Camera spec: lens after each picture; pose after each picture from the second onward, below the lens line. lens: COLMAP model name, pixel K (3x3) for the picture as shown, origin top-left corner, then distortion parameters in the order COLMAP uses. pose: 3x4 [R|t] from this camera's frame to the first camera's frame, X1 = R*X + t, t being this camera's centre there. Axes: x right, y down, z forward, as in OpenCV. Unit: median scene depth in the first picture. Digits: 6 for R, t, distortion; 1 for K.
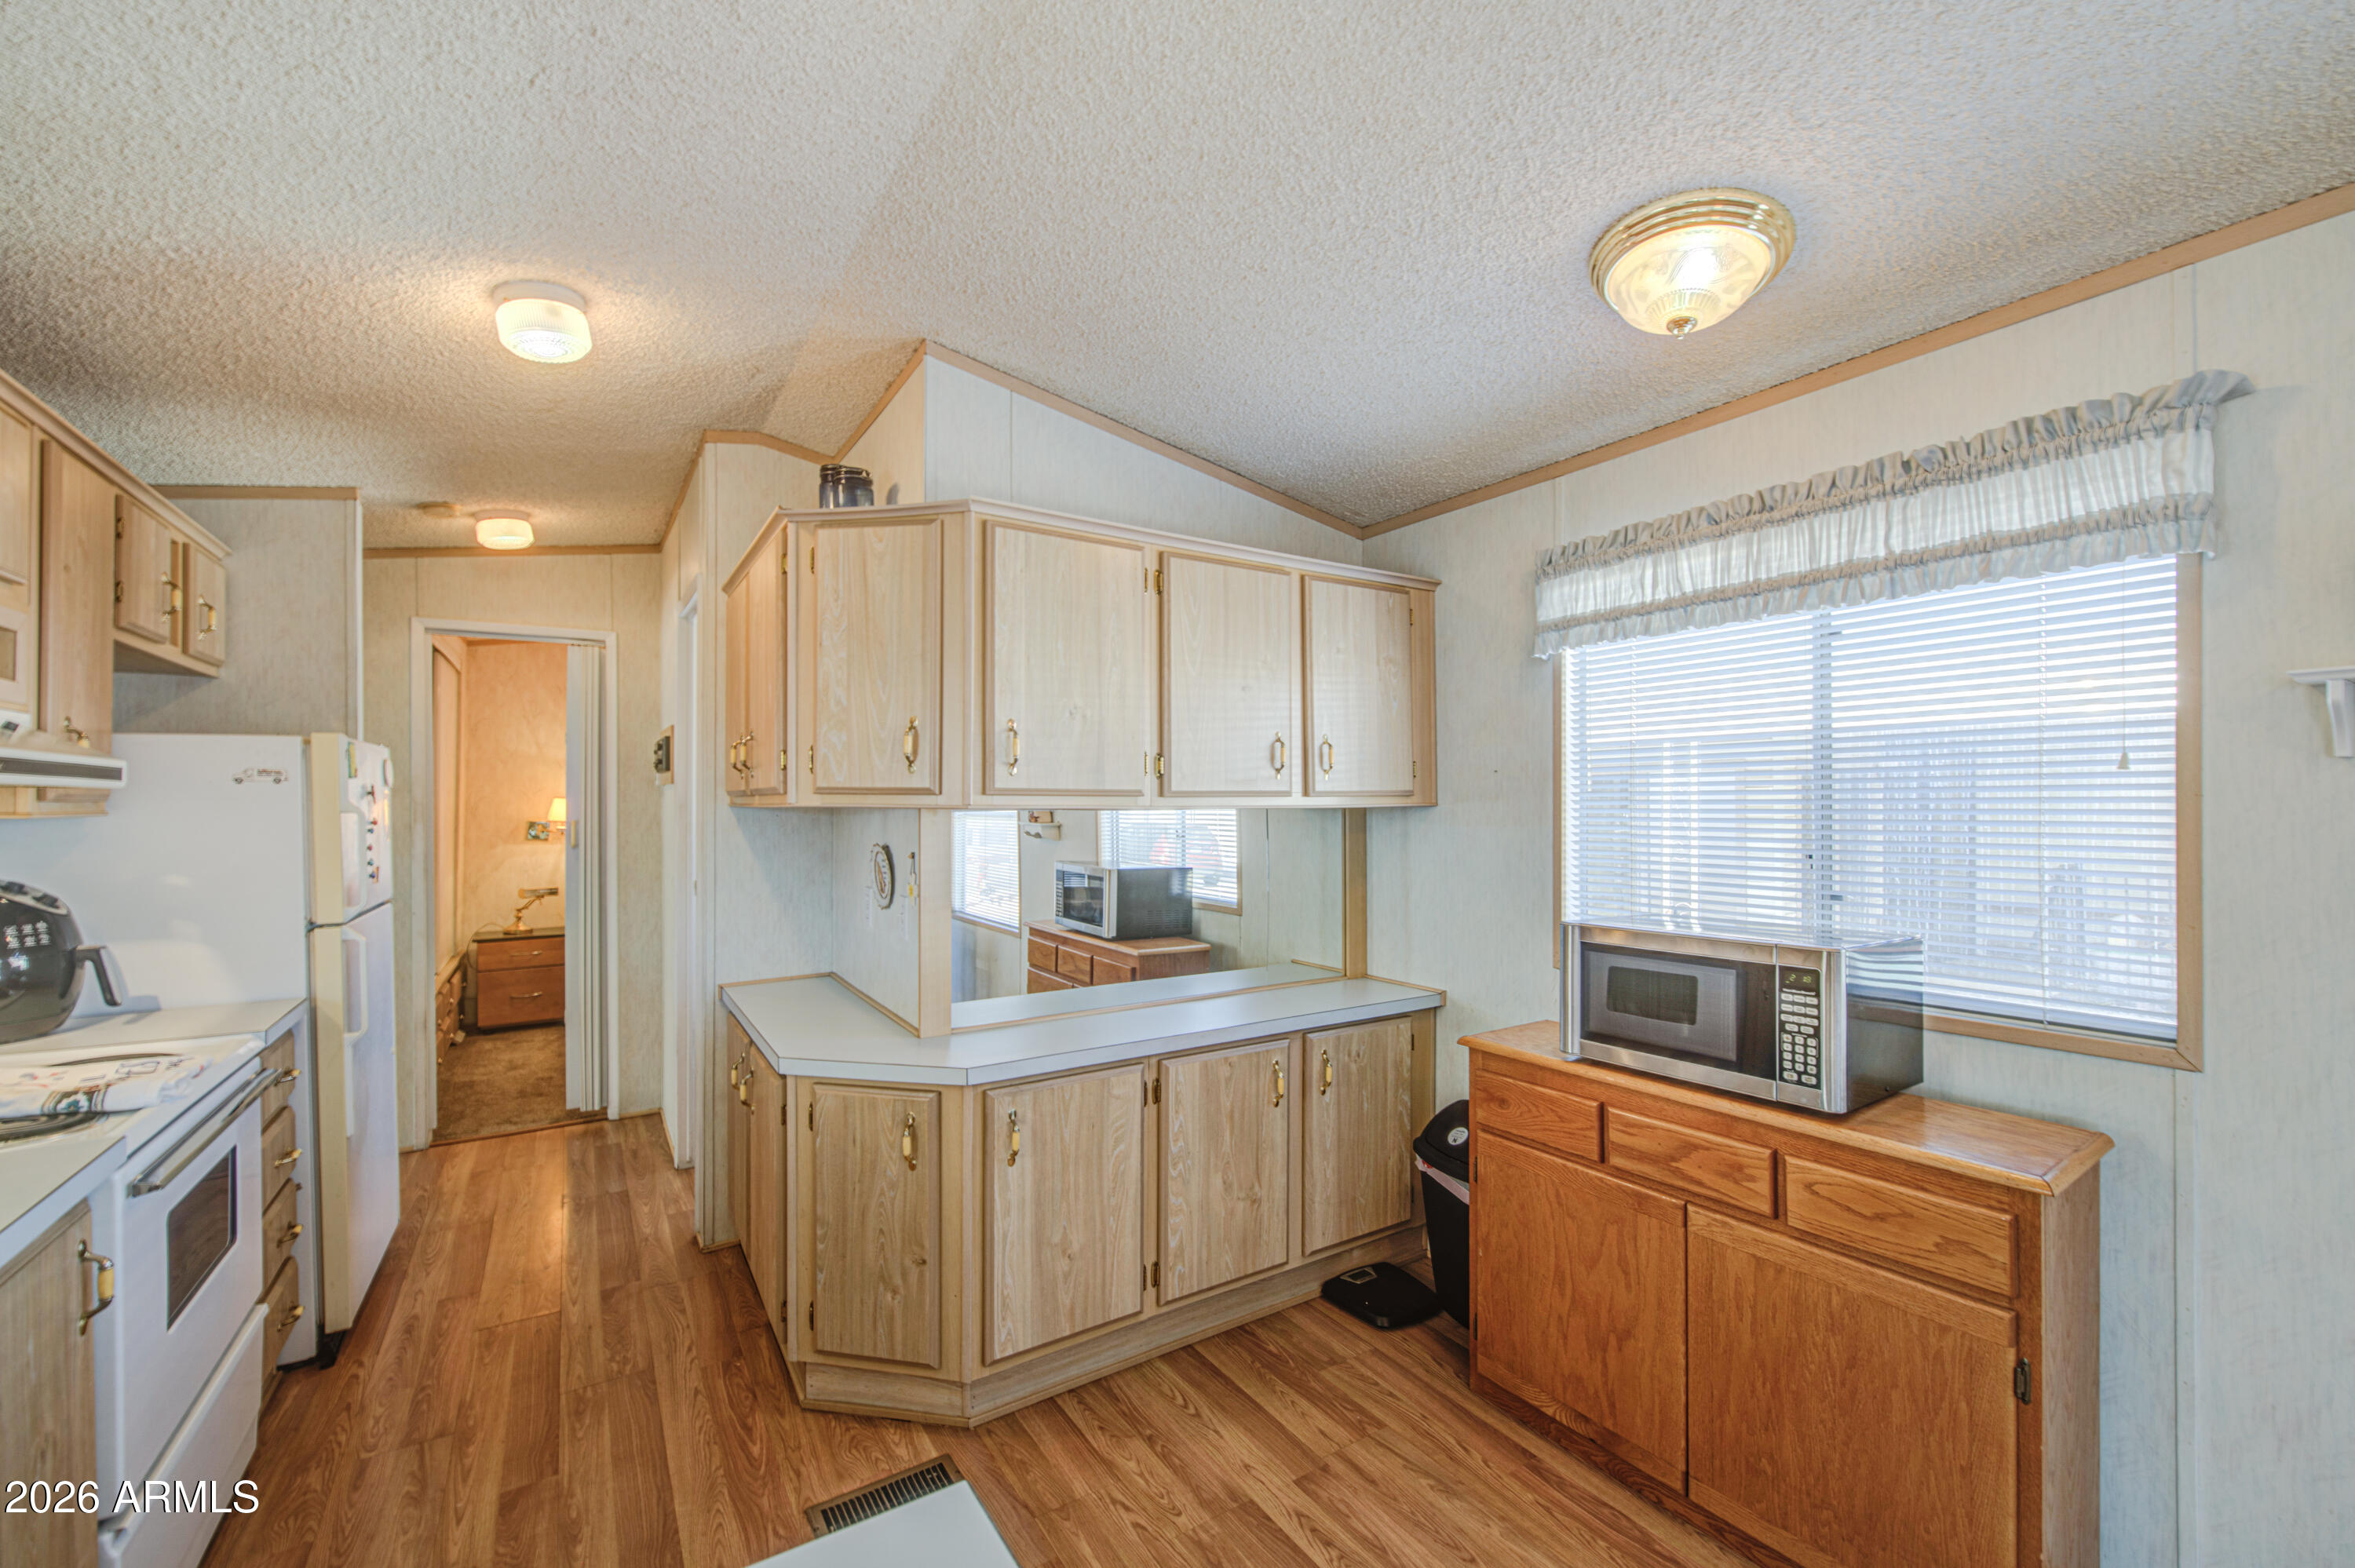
lens RADIAL K [[962.2, 0, 1194.2], [0, 962.2, 787.6], [0, 0, 1]] dist [0.002354, -0.003361]
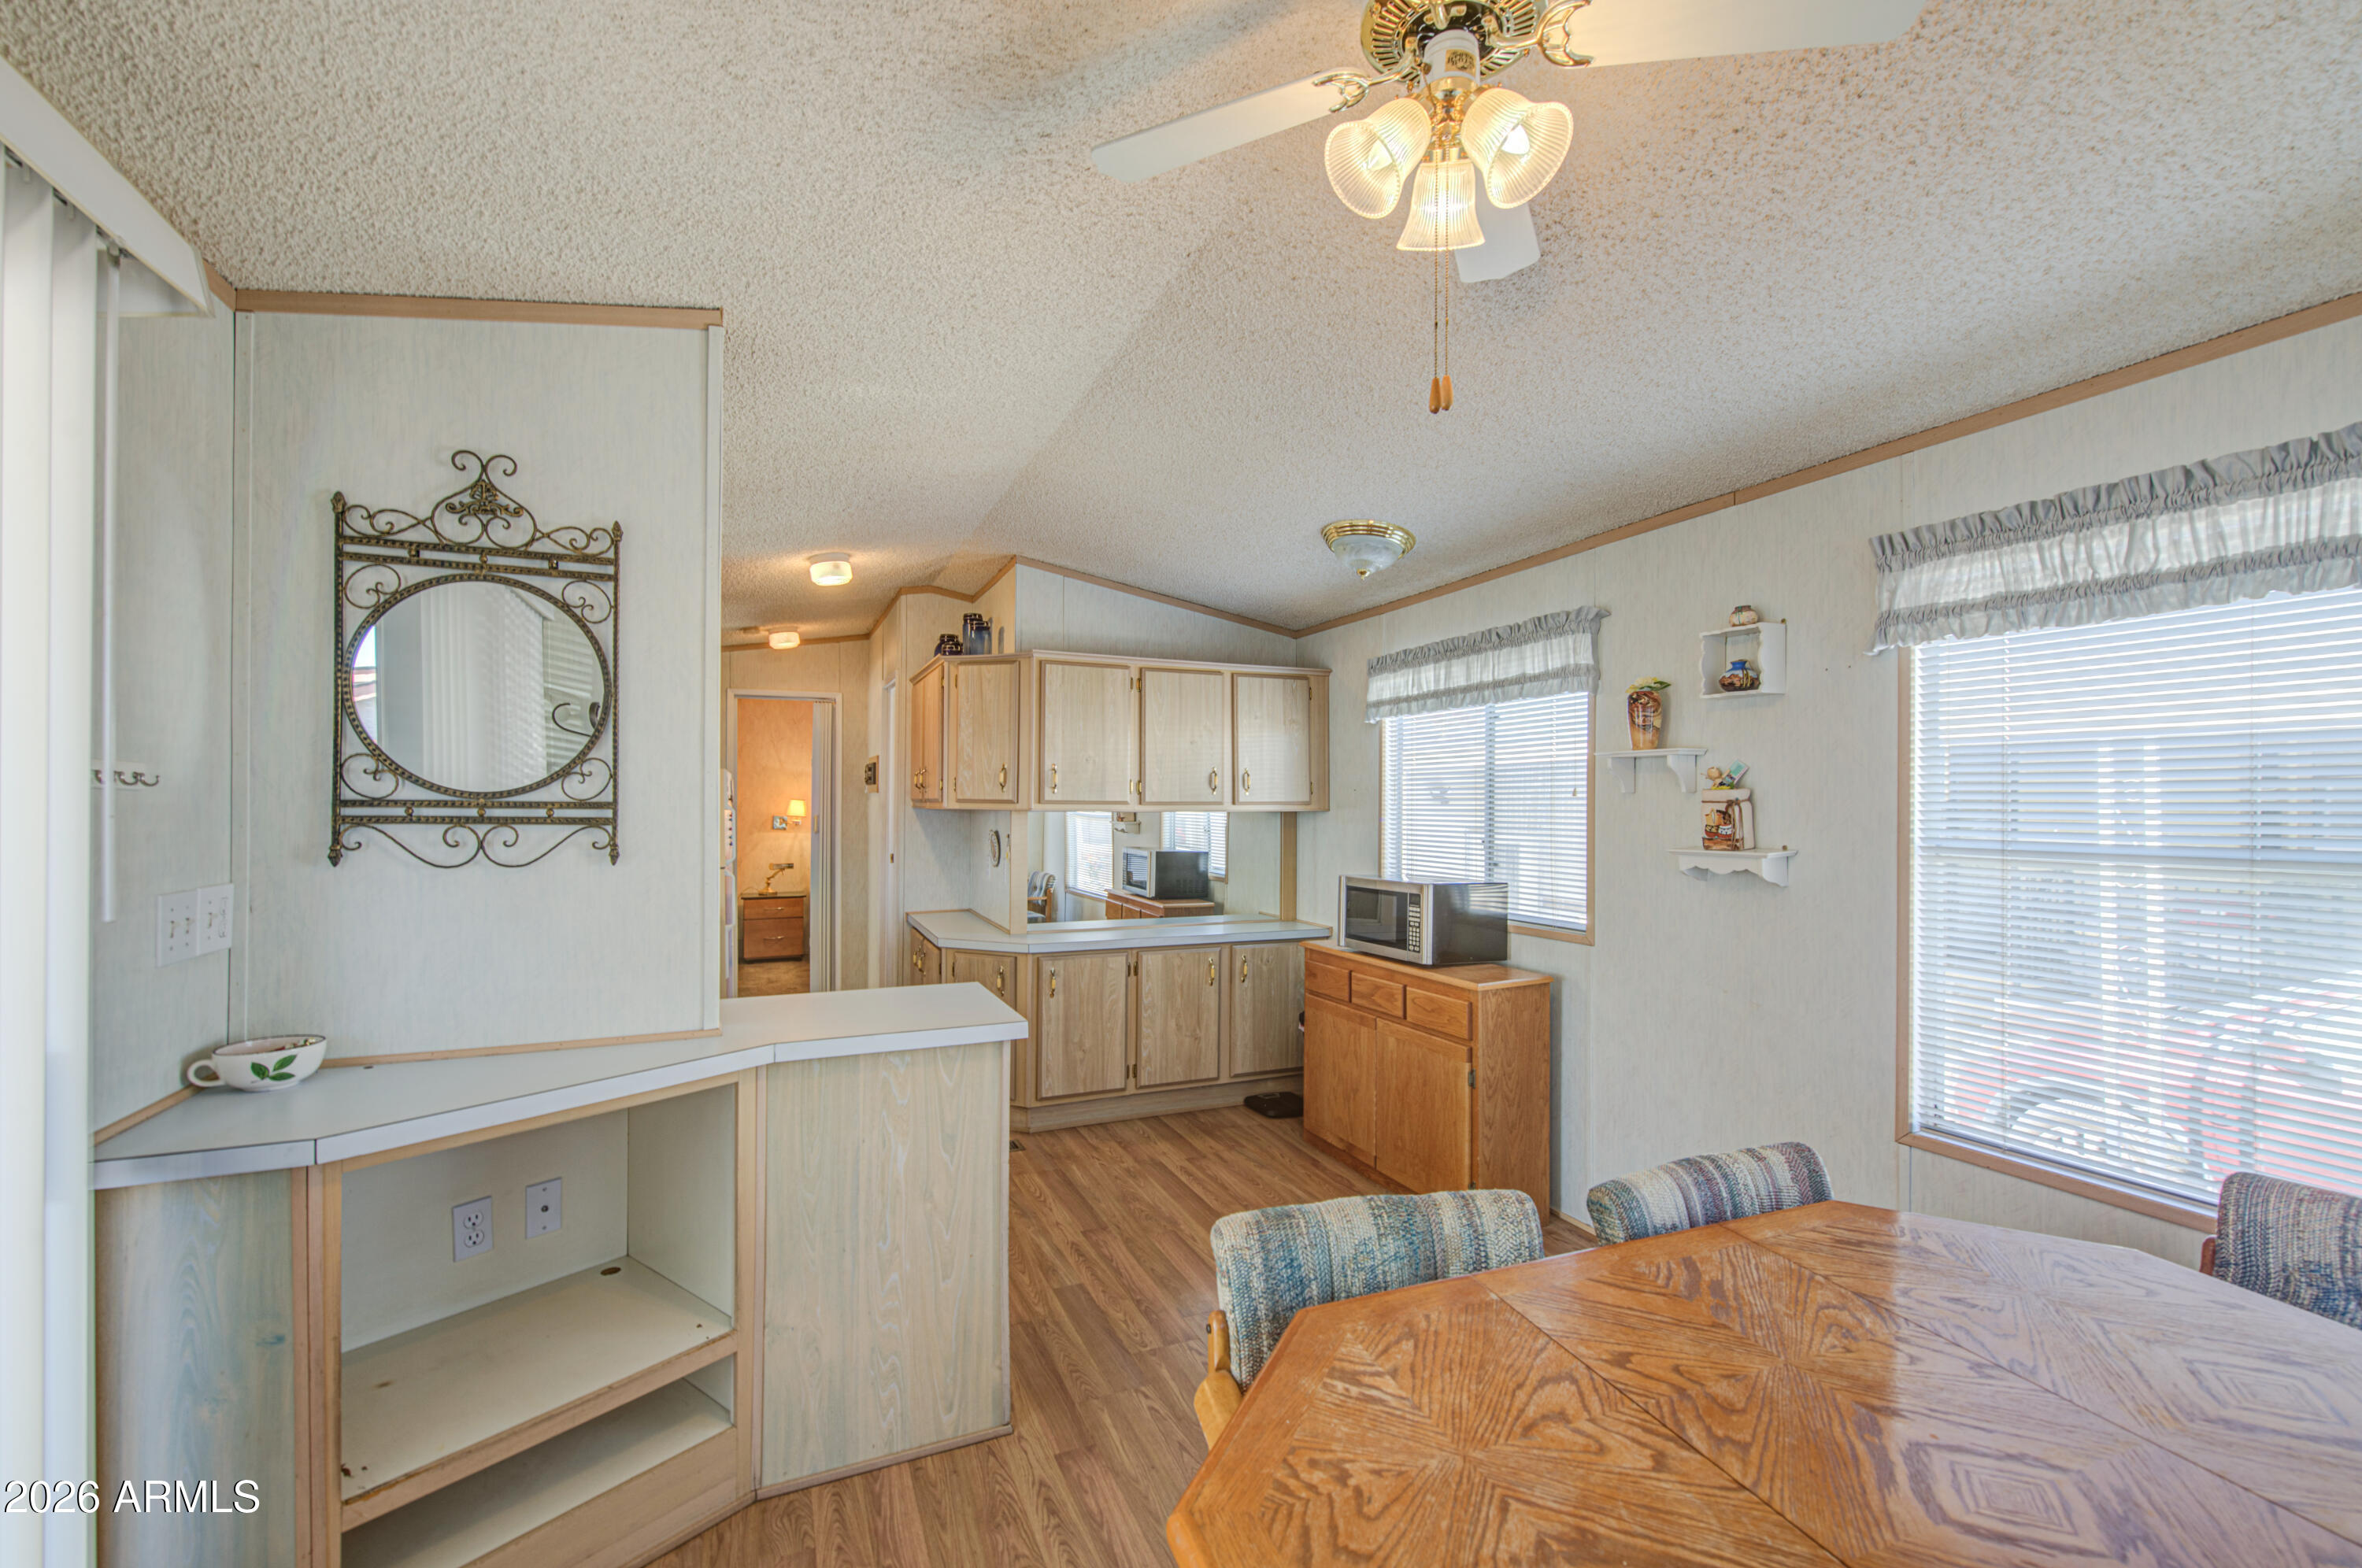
lens RADIAL K [[965.1, 0, 1170.6], [0, 965.1, 776.6], [0, 0, 1]] dist [0.002354, -0.003361]
pose [[0.984159, 0.001946, -0.177280, 0.339157], [-0.004033, 0.999927, -0.011414, -0.022682], [0.177245, 0.011948, 0.984094, -0.757146]]
